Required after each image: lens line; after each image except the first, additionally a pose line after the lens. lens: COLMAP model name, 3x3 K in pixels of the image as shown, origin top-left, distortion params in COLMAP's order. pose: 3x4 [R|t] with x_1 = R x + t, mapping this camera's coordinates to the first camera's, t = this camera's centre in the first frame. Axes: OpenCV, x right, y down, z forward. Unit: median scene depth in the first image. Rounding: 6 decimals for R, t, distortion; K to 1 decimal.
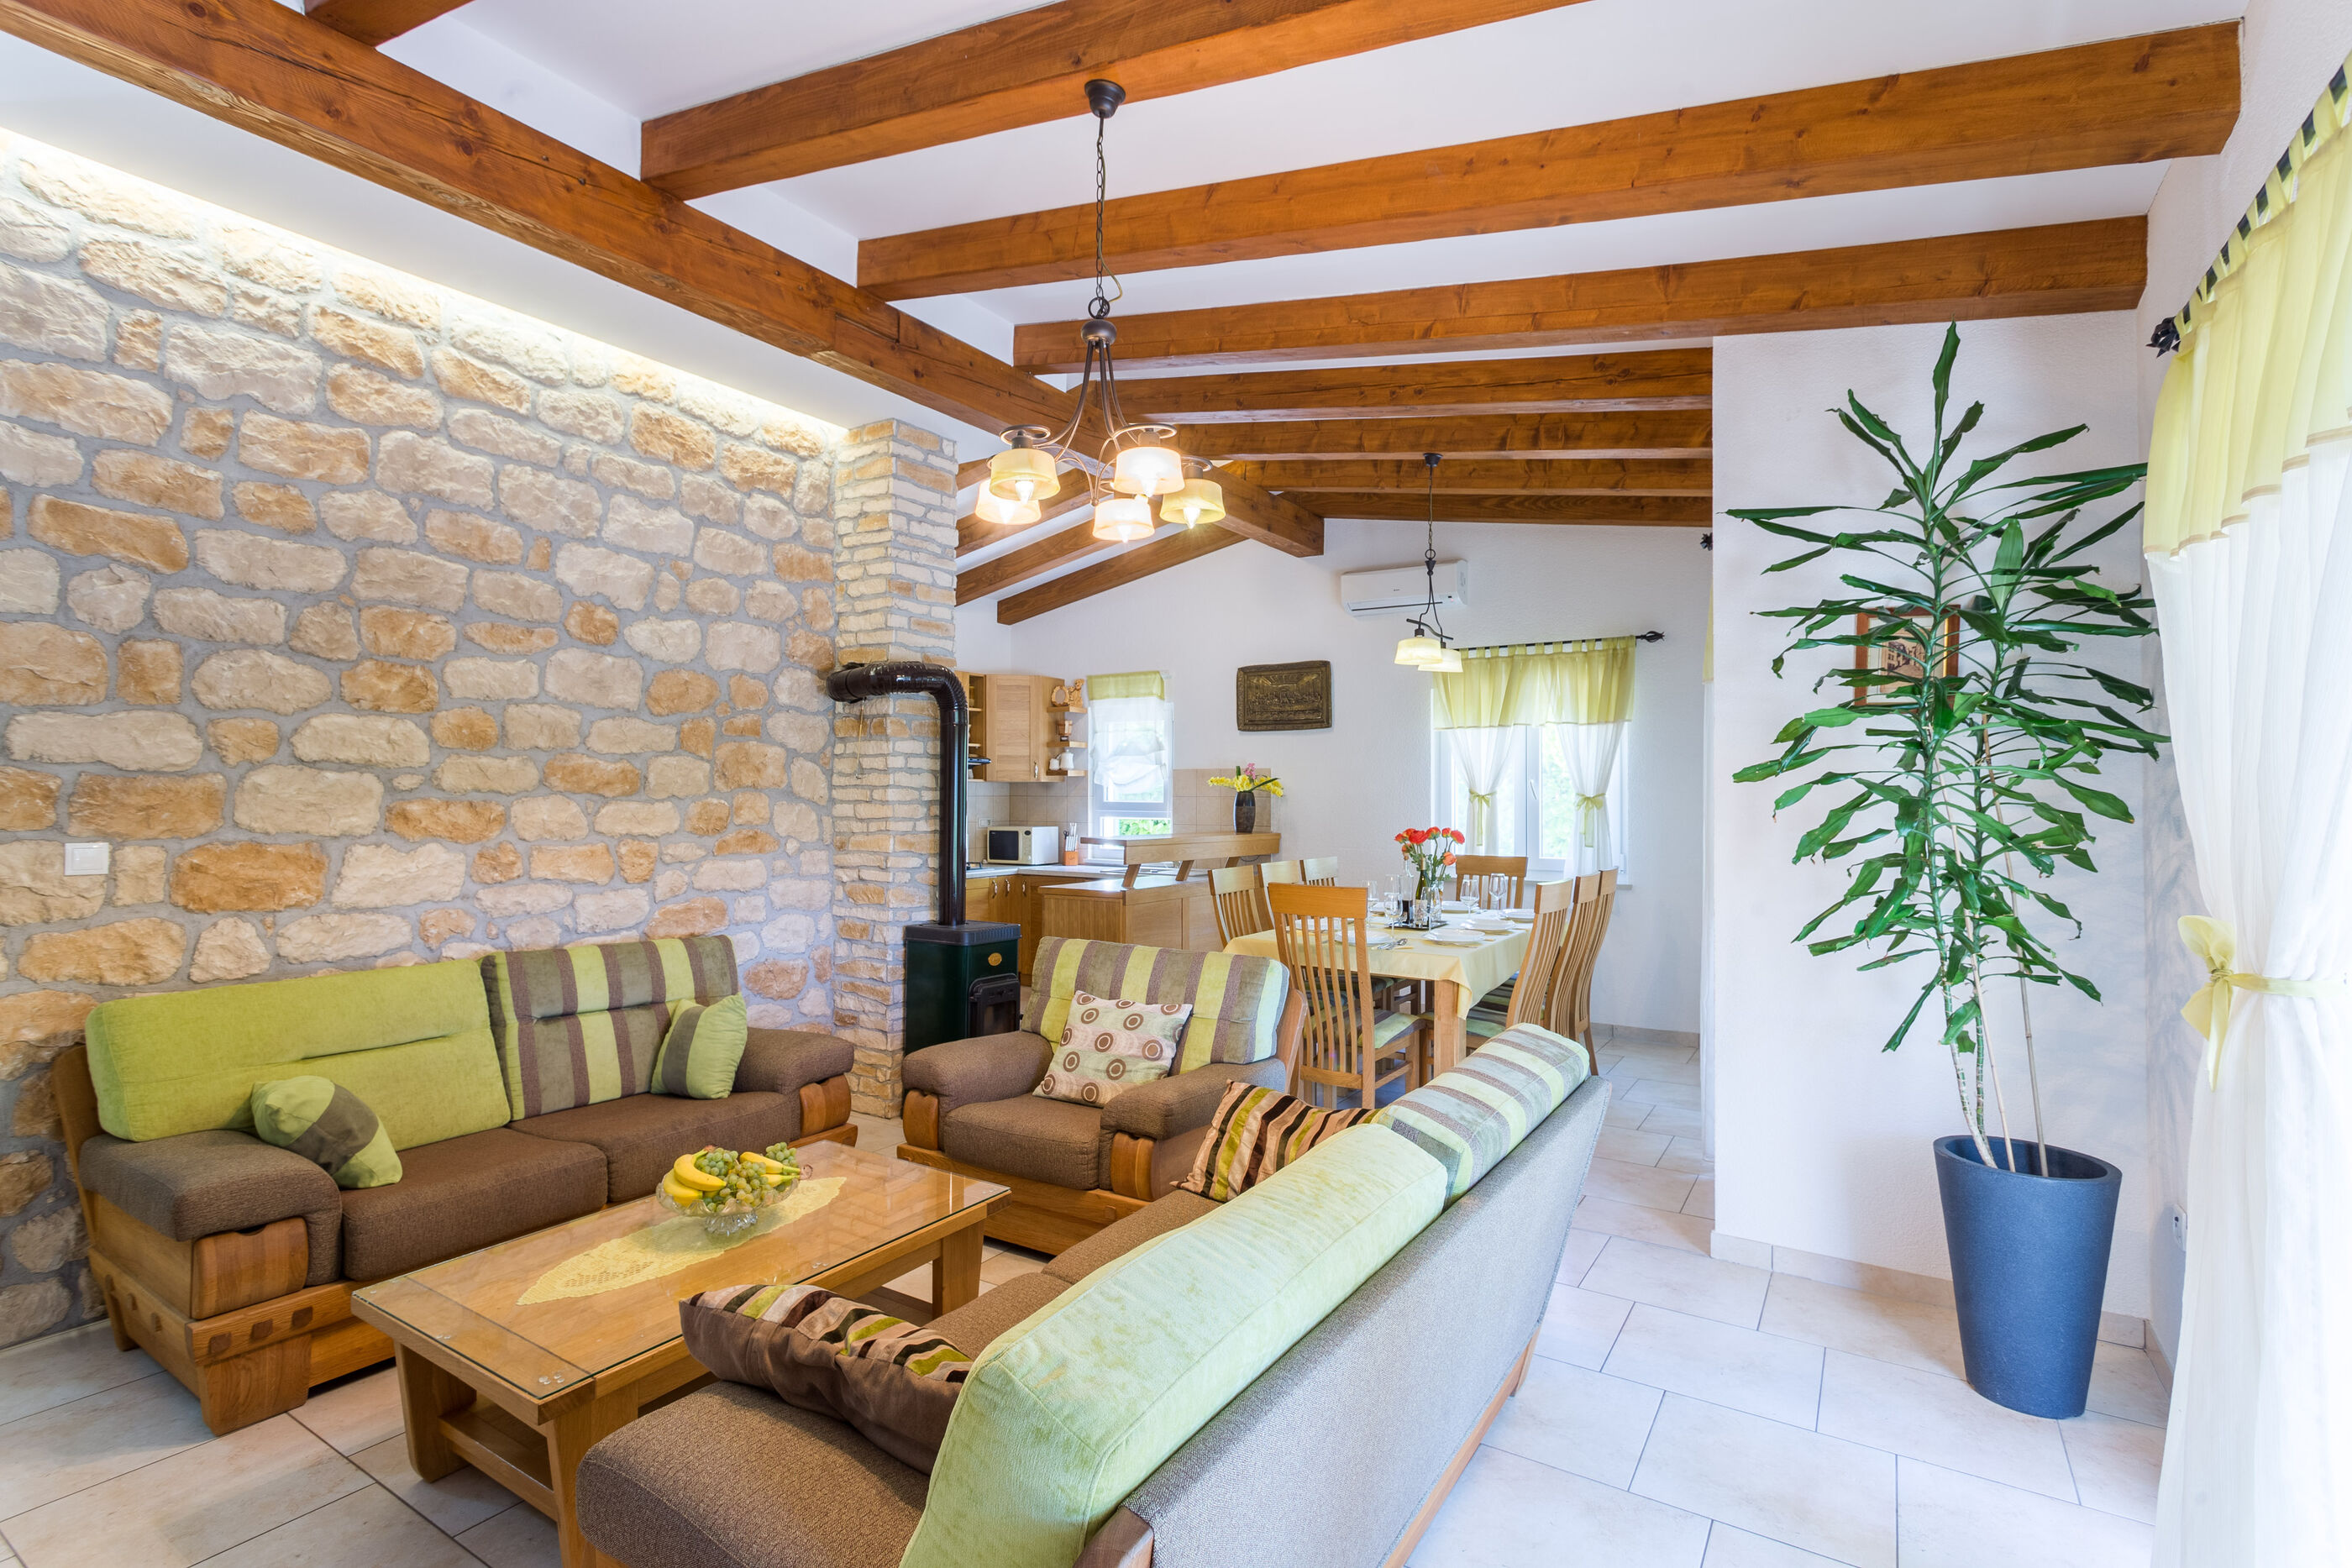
lens RADIAL K [[1110.1, 0, 1175.2], [0, 1110.1, 786.1], [0, 0, 1]] dist [-0.000809, 0.001164]
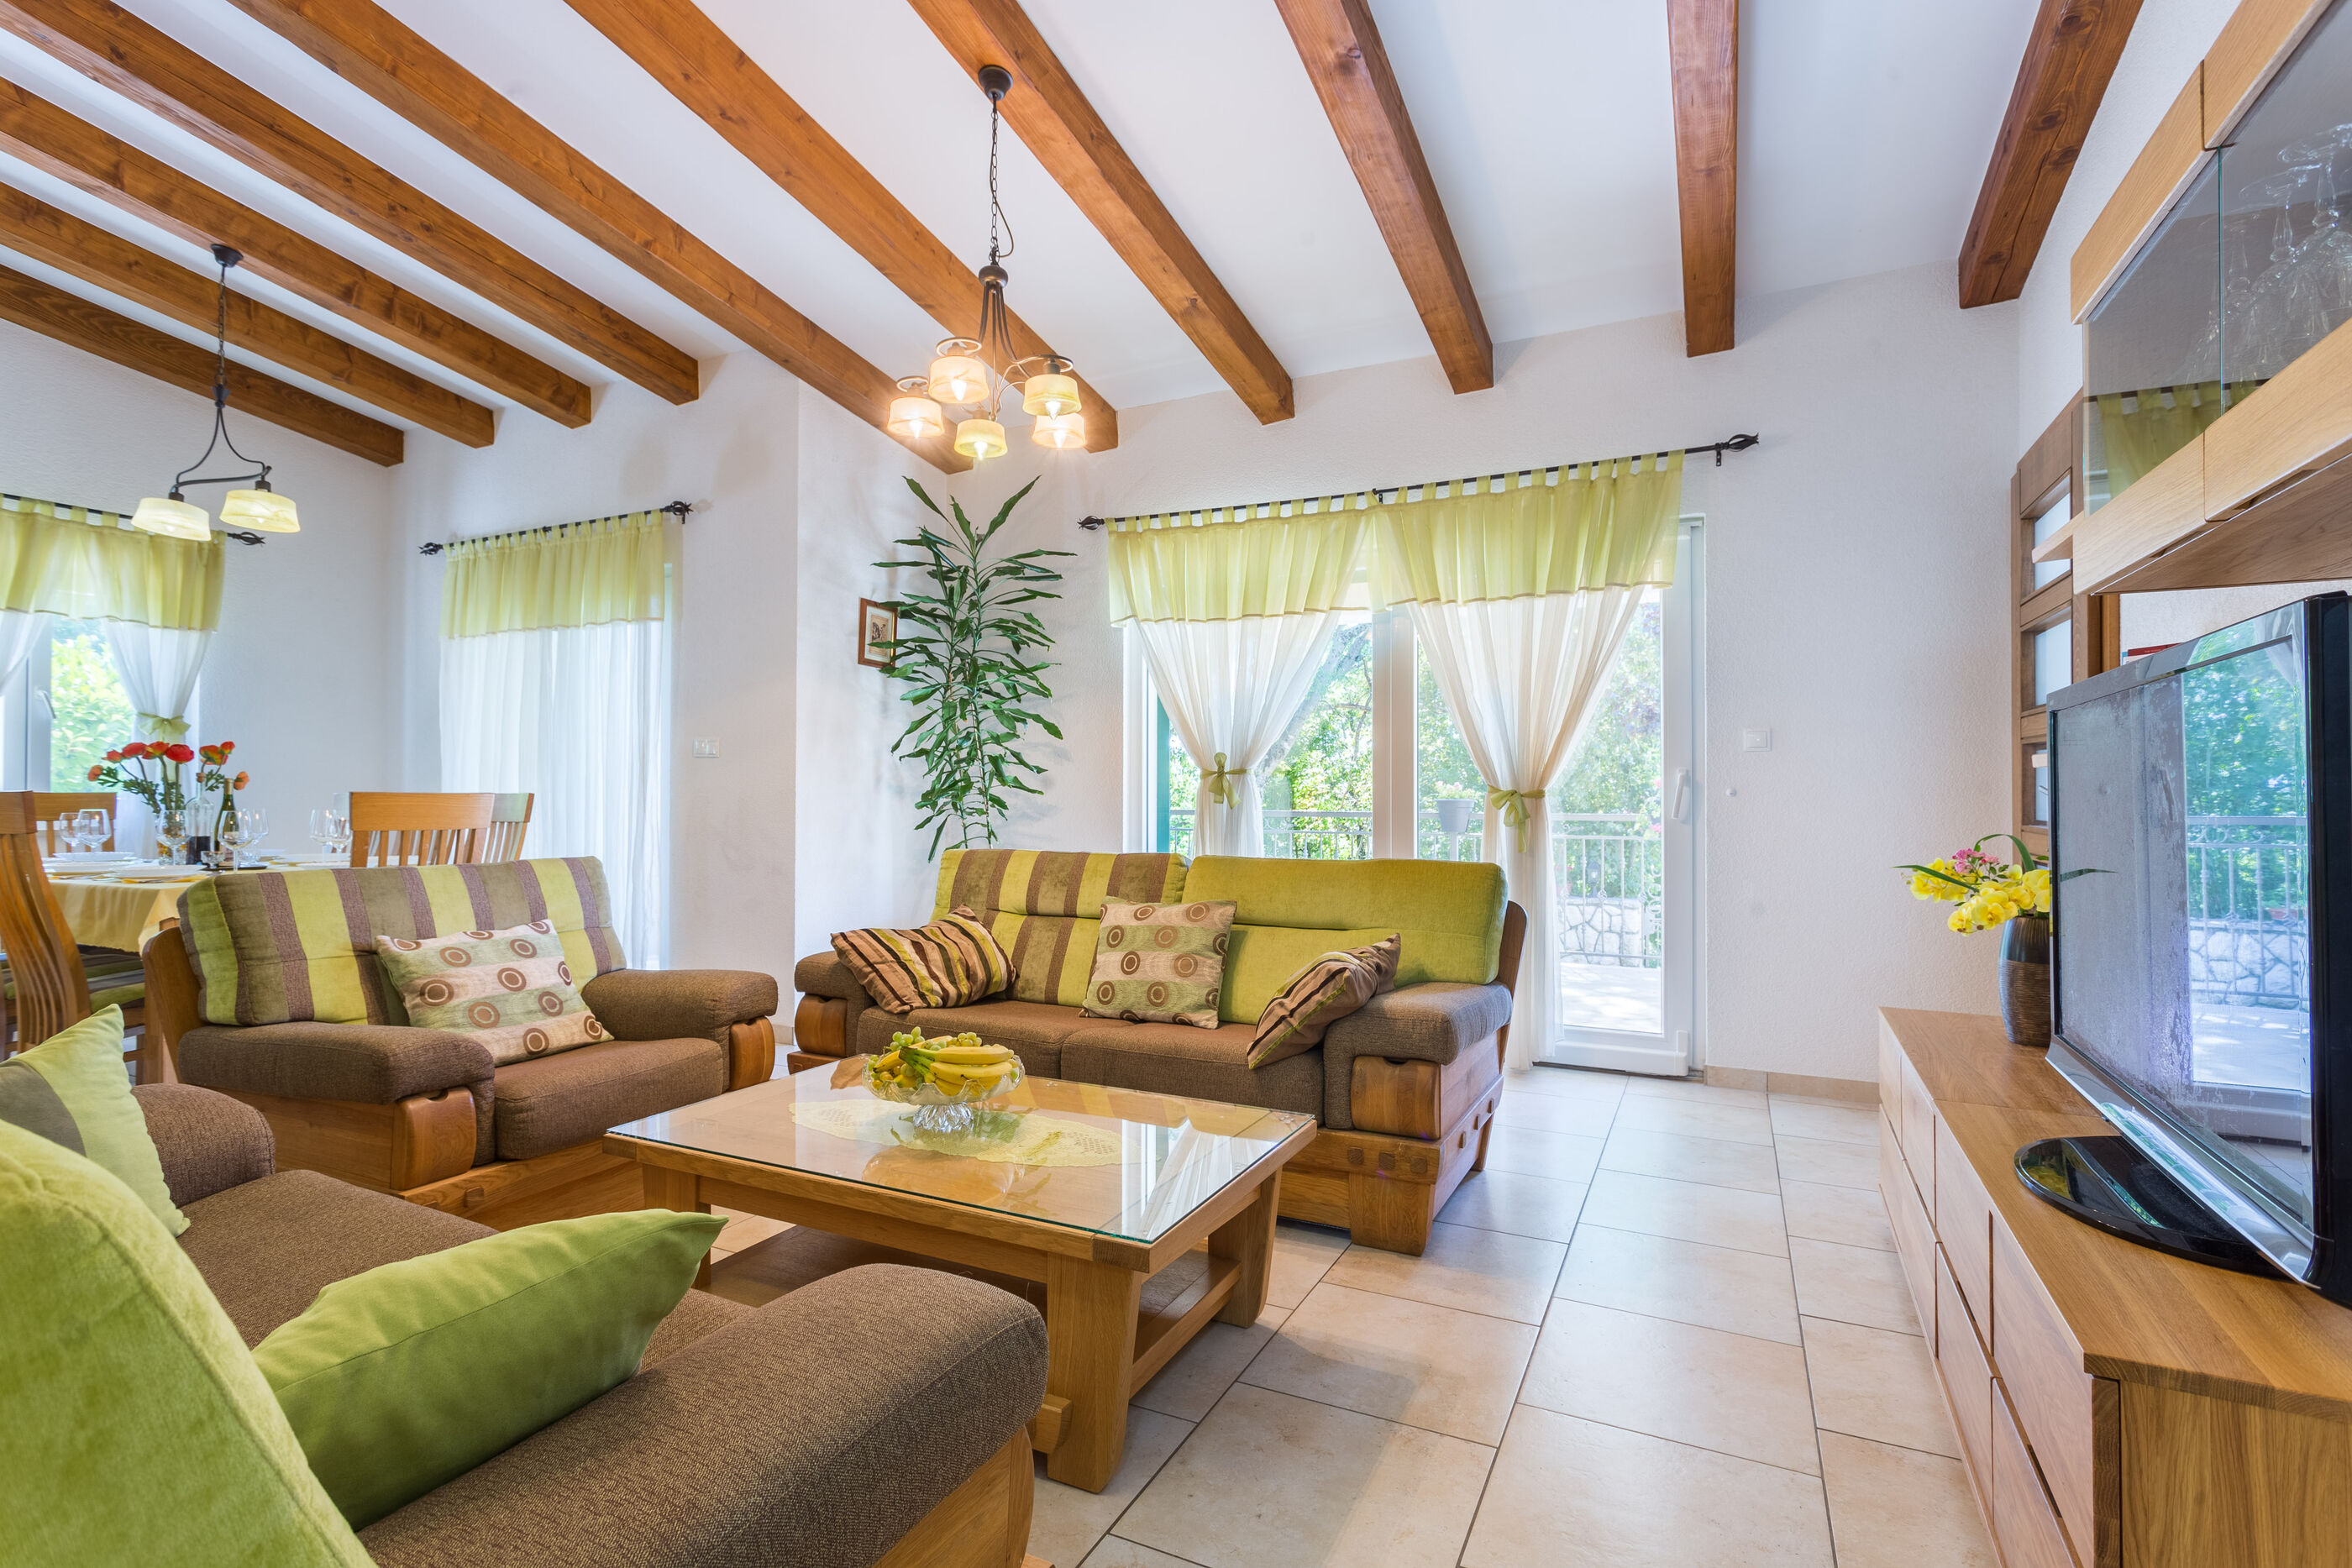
lens RADIAL K [[1110.1, 0, 1175.2], [0, 1110.1, 786.1], [0, 0, 1]] dist [-0.000809, 0.001164]
pose [[-0.109189, 0.006289, 0.994001, -0.928647], [-0.008483, 0.999938, -0.007259, 0.107204], [-0.993985, -0.009225, -0.109128, 0.679063]]
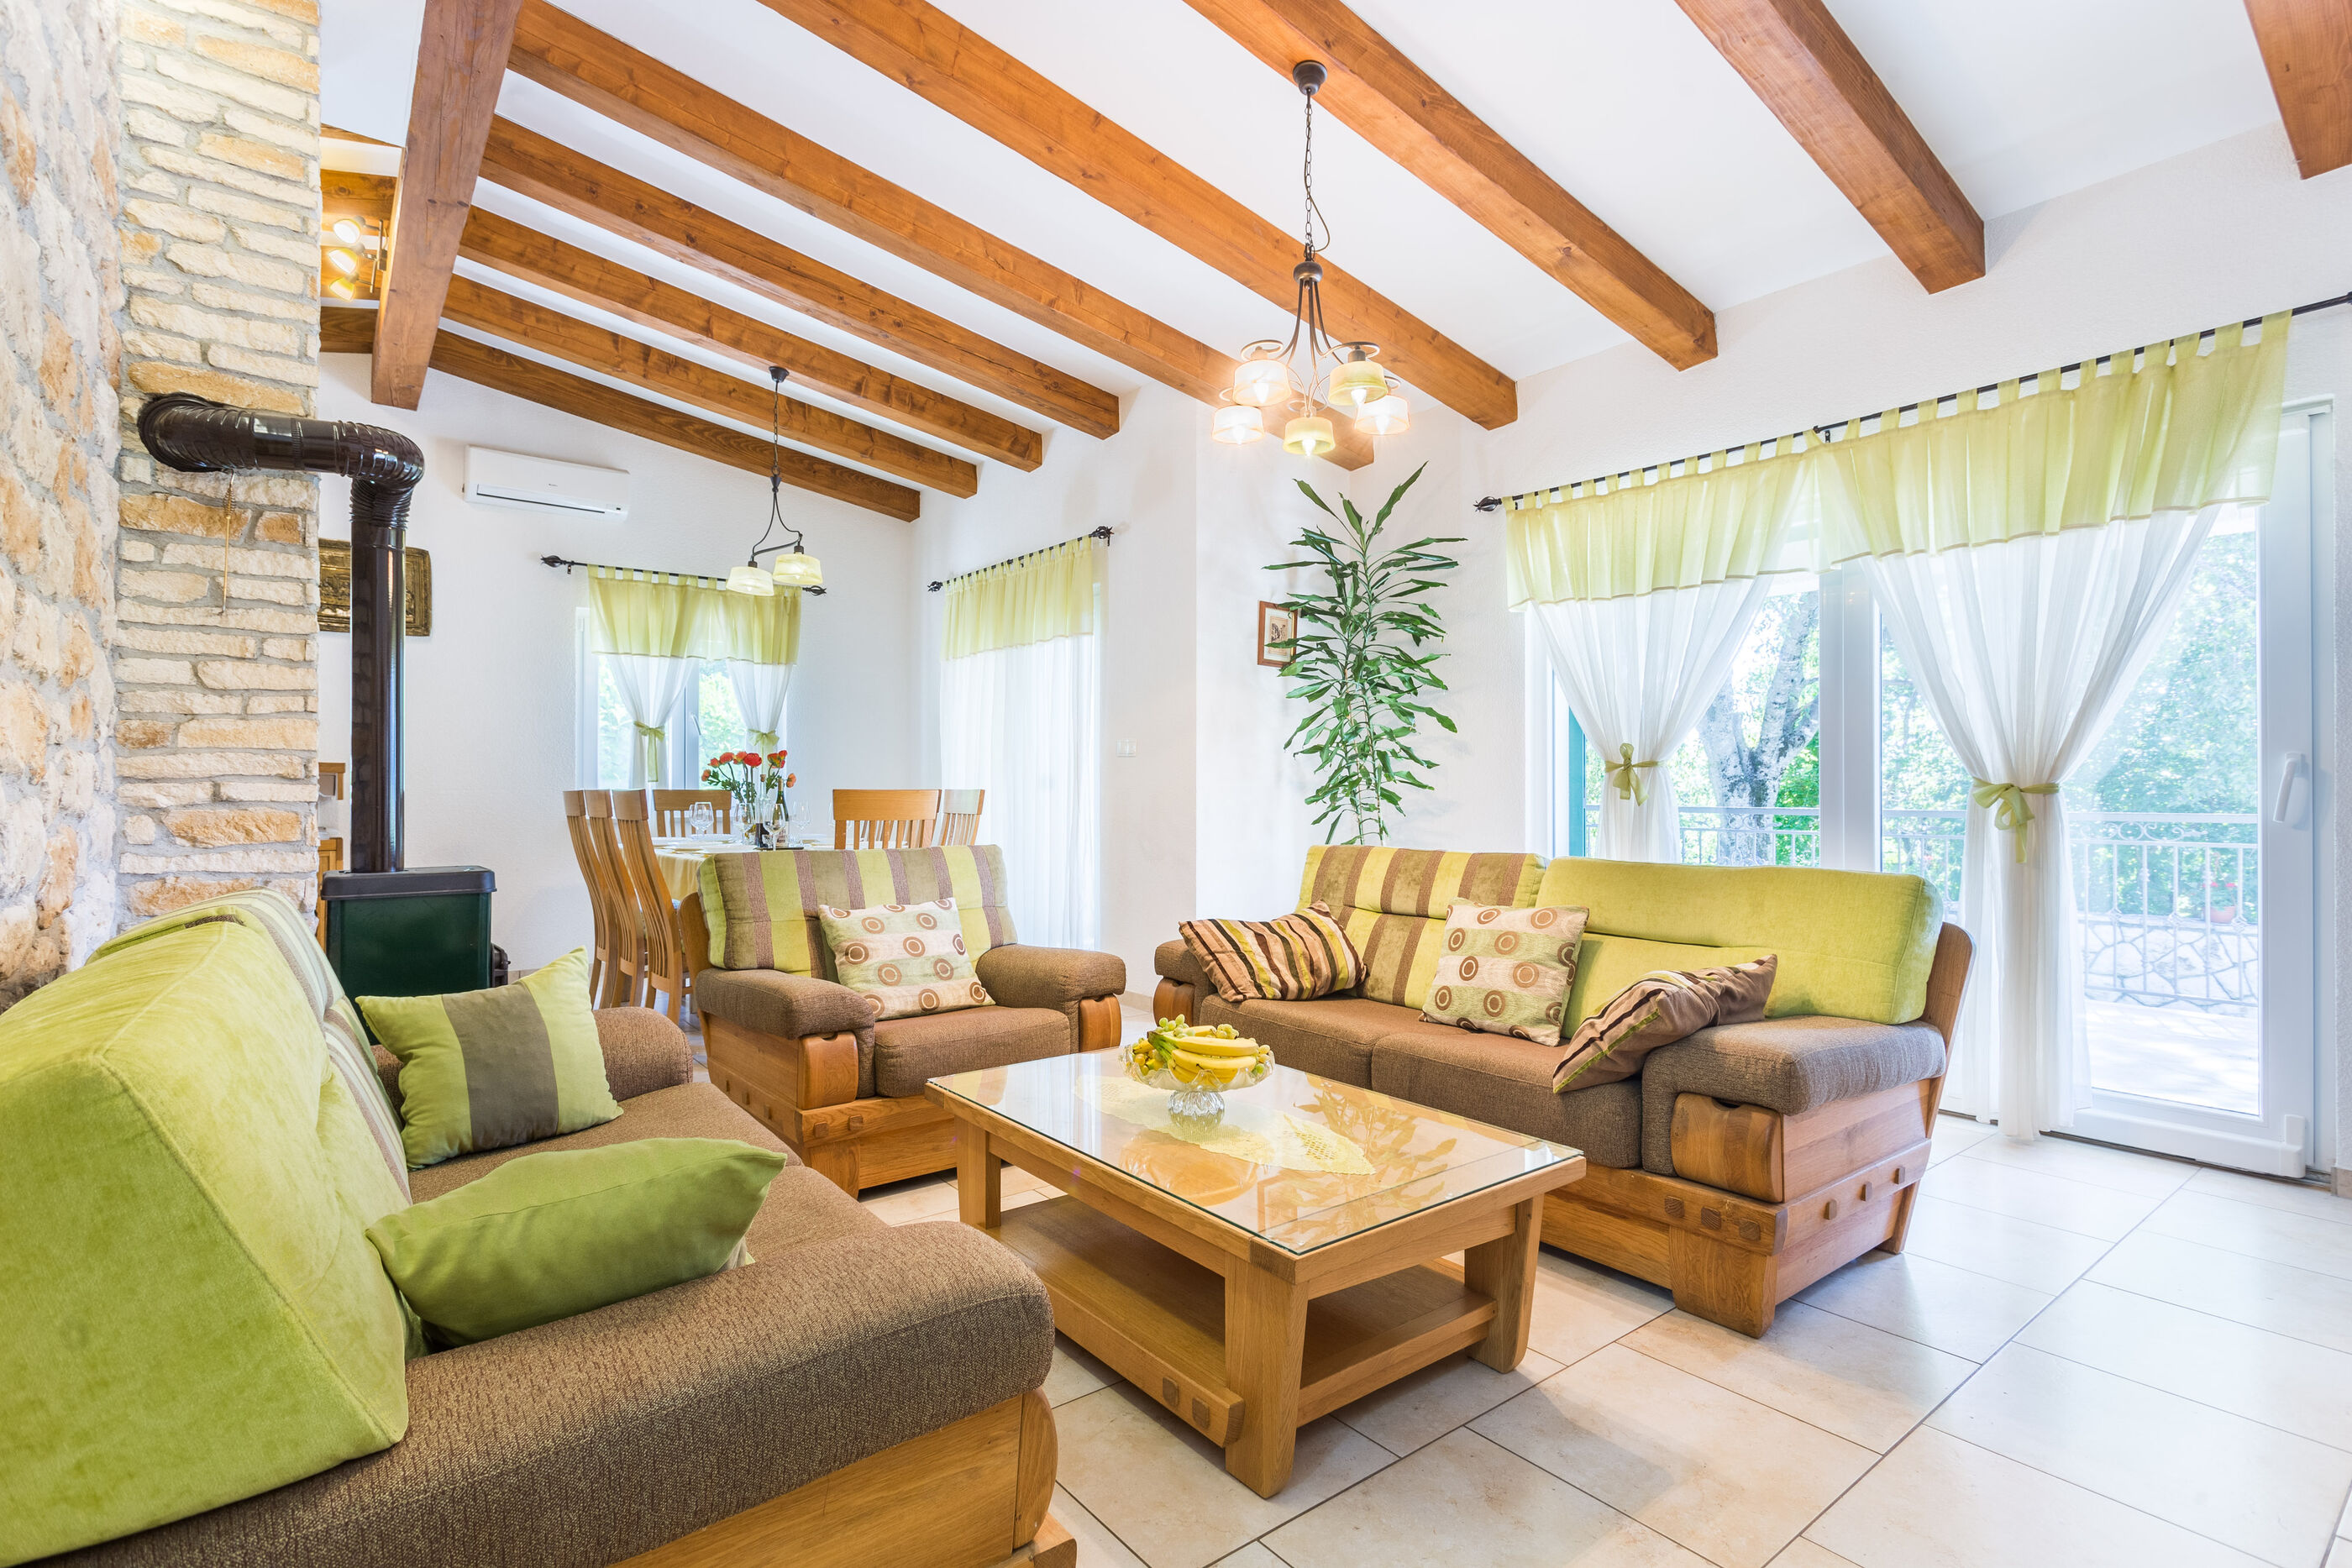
lens RADIAL K [[1112.5, 0, 1169.8], [0, 1112.5, 785.9], [0, 0, 1]] dist [-0.000900, 0.002150]
pose [[0.333122, 0.001187, 0.942883, -0.908412], [-0.005169, 0.999986, 0.000568, 0.104911], [-0.942869, -0.005063, 0.333124, 0.539111]]
